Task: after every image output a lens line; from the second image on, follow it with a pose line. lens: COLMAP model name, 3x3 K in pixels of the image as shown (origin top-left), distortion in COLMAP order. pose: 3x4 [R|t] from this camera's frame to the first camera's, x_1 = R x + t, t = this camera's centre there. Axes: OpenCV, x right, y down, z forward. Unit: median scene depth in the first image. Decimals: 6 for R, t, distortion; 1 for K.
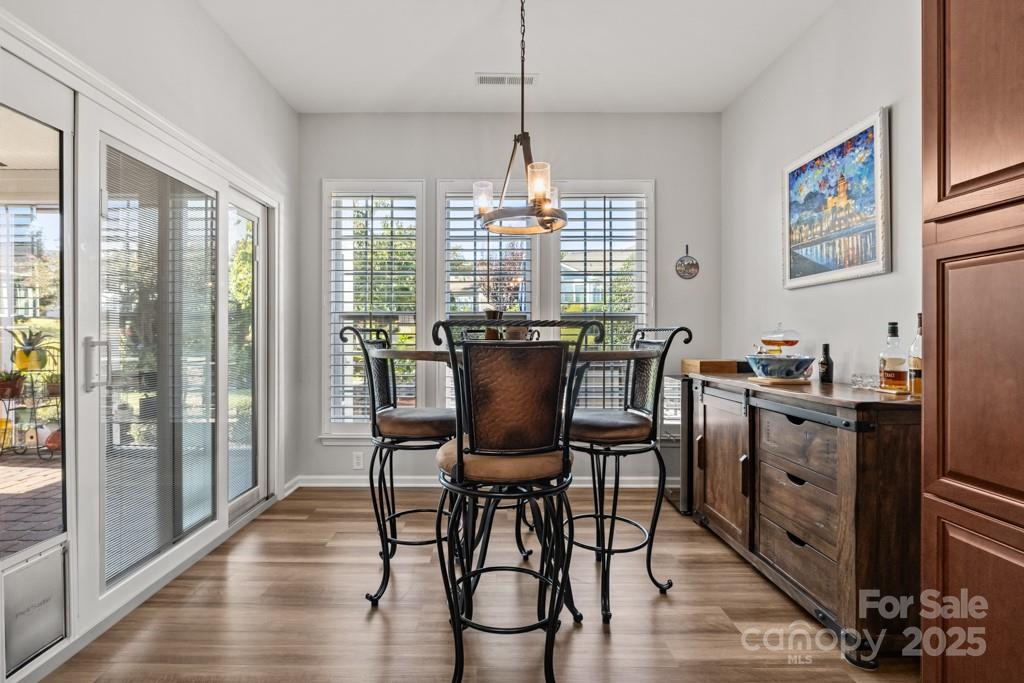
lens RADIAL K [[449.1, 0, 483.6], [0, 449.1, 337.1], [0, 0, 1]] dist [-0.000971, -0.000010]
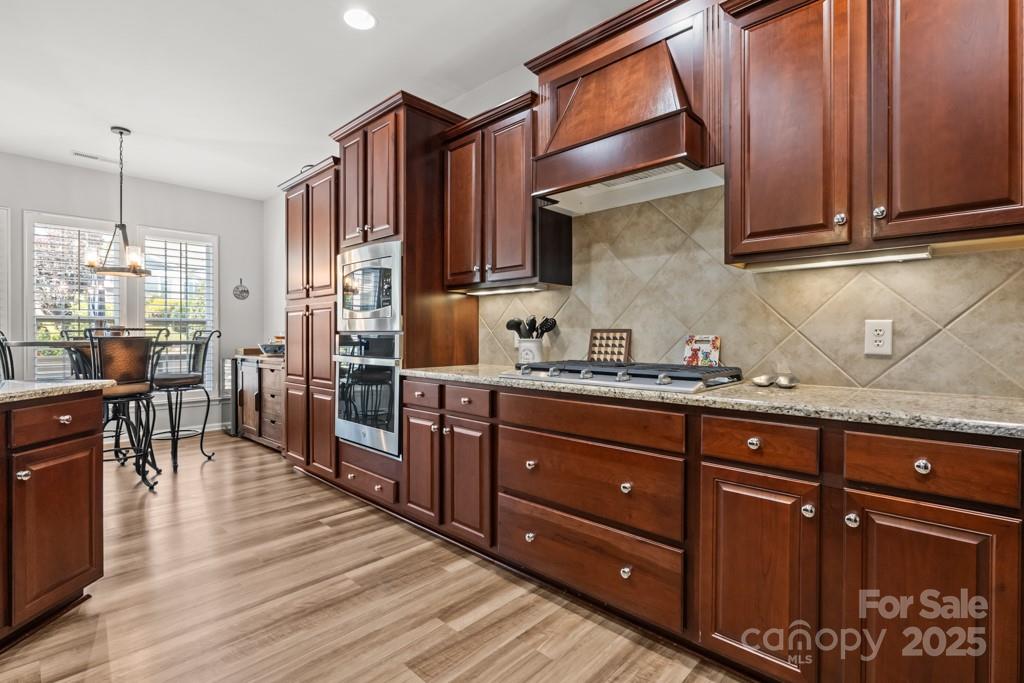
lens RADIAL K [[490.7, 0, 512.0], [0, 490.7, 341.5], [0, 0, 1]] dist [-0.000758, 0.000210]
pose [[0.686447, -0.009042, 0.727123, -0.267004], [-0.001934, 0.999896, 0.014261, -0.004573], [-0.727177, -0.011196, 0.686359, -1.476373]]
